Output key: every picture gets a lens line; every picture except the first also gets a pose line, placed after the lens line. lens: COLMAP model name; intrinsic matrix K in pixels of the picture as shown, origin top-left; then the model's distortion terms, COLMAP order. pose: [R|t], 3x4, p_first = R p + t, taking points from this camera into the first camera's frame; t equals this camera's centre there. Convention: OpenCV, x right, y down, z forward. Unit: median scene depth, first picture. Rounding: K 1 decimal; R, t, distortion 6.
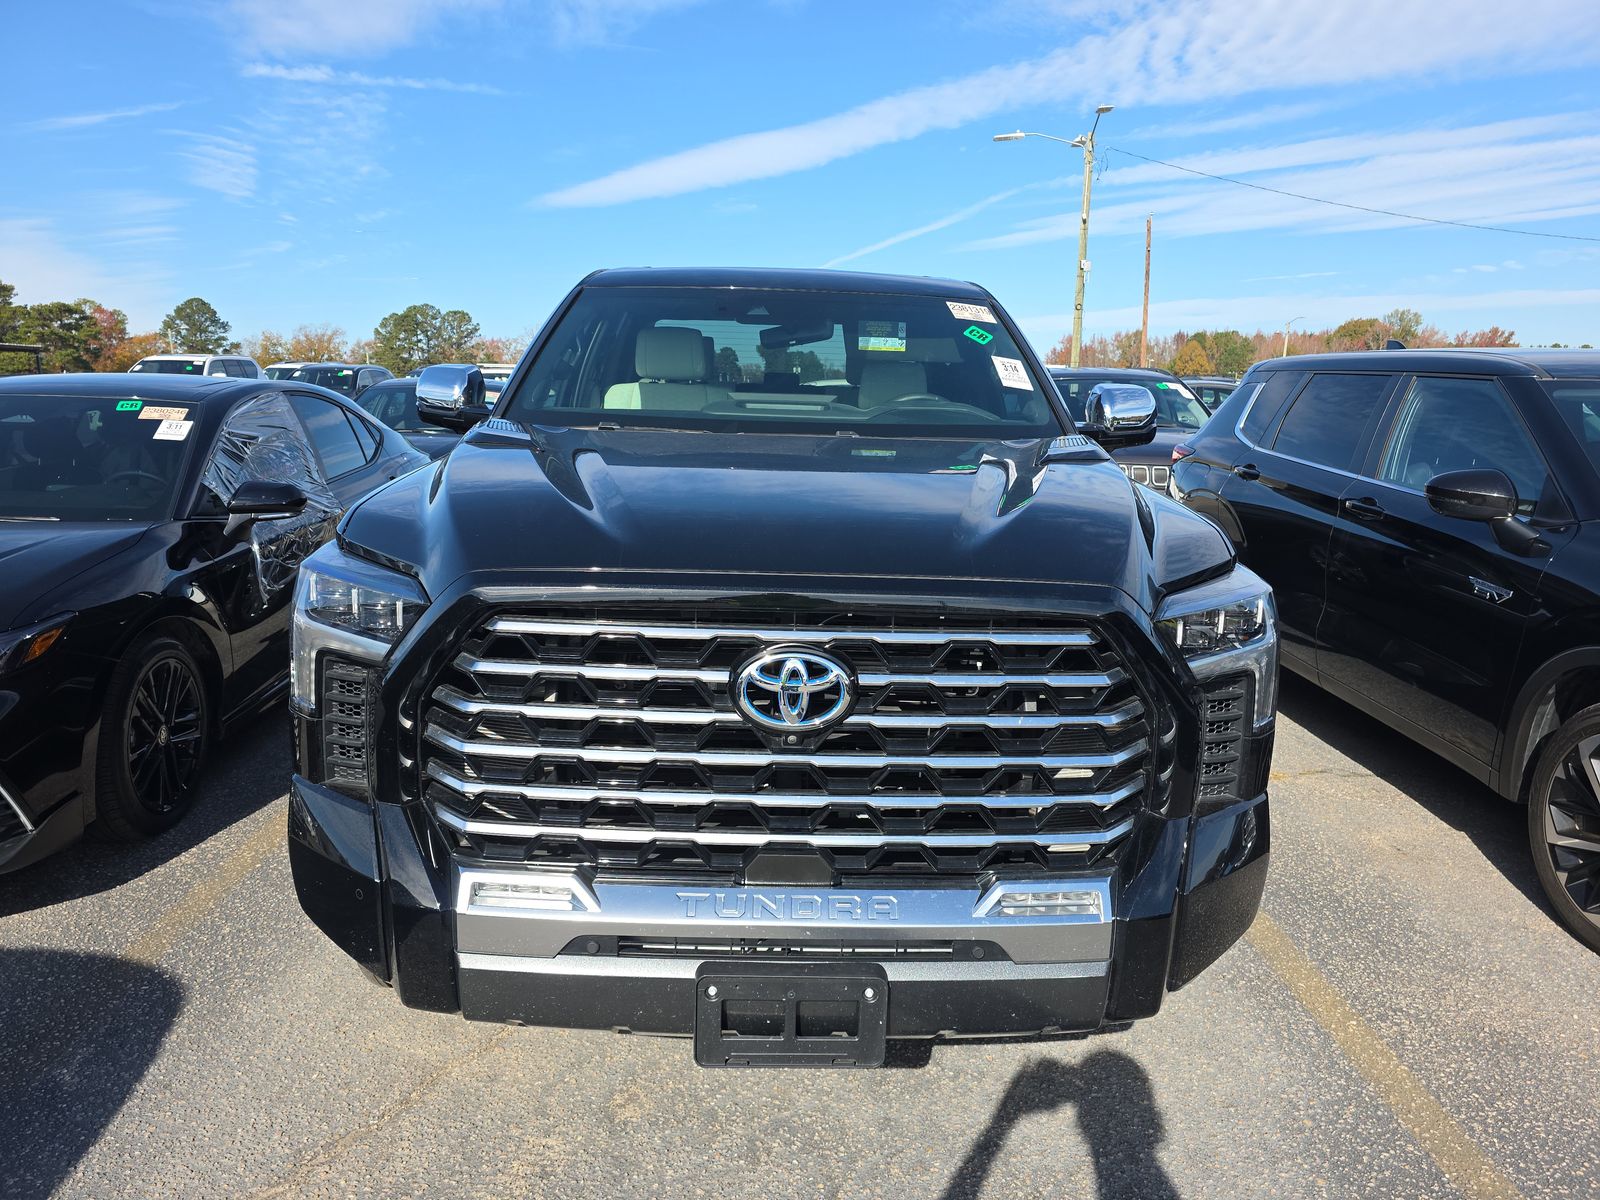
lens RADIAL K [[1064.8, 0, 810.2], [0, 1064.8, 603.7], [0, 0, 1]] dist [0.039161, -0.023054]
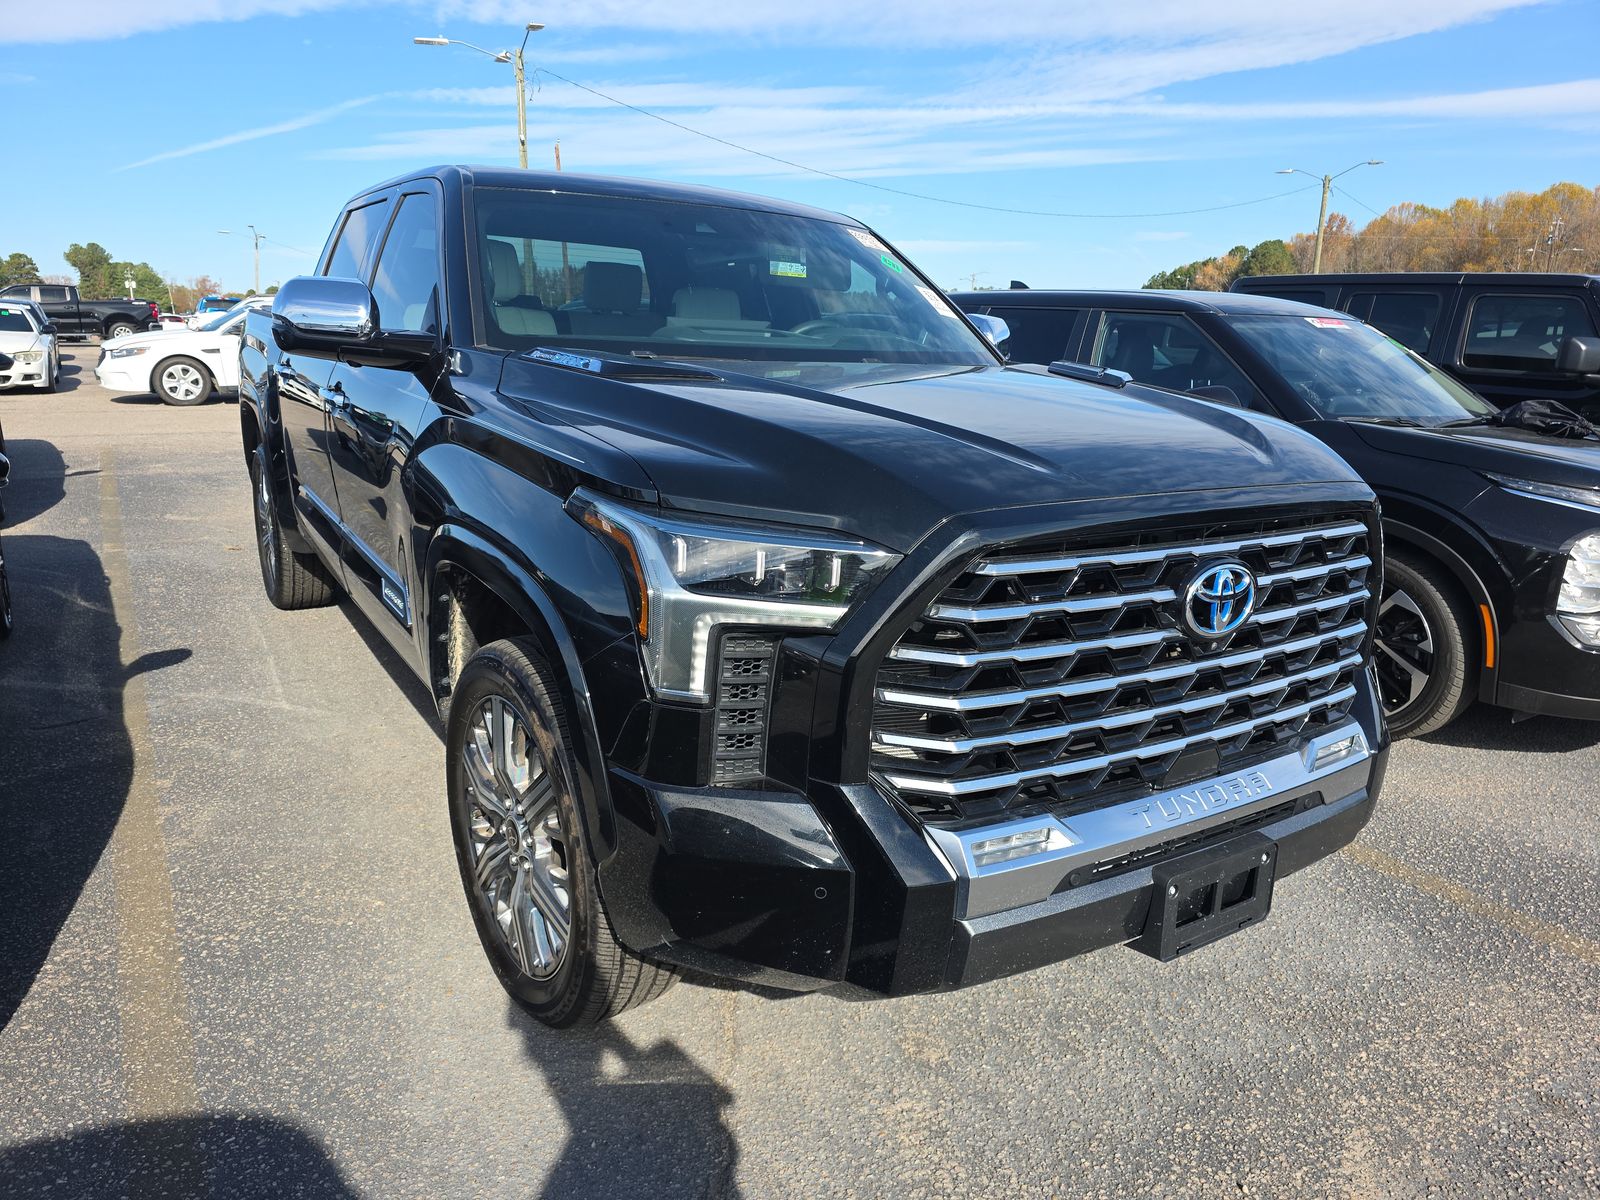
lens RADIAL K [[1064.8, 0, 808.8], [0, 1064.8, 598.2], [0, 0, 1]] dist [0.039161, -0.023054]
pose [[0.858110, -0.121505, 0.498883, -0.889117], [0.092376, 0.992277, 0.082781, -0.046131], [-0.505089, -0.024951, 0.862707, 0.271799]]
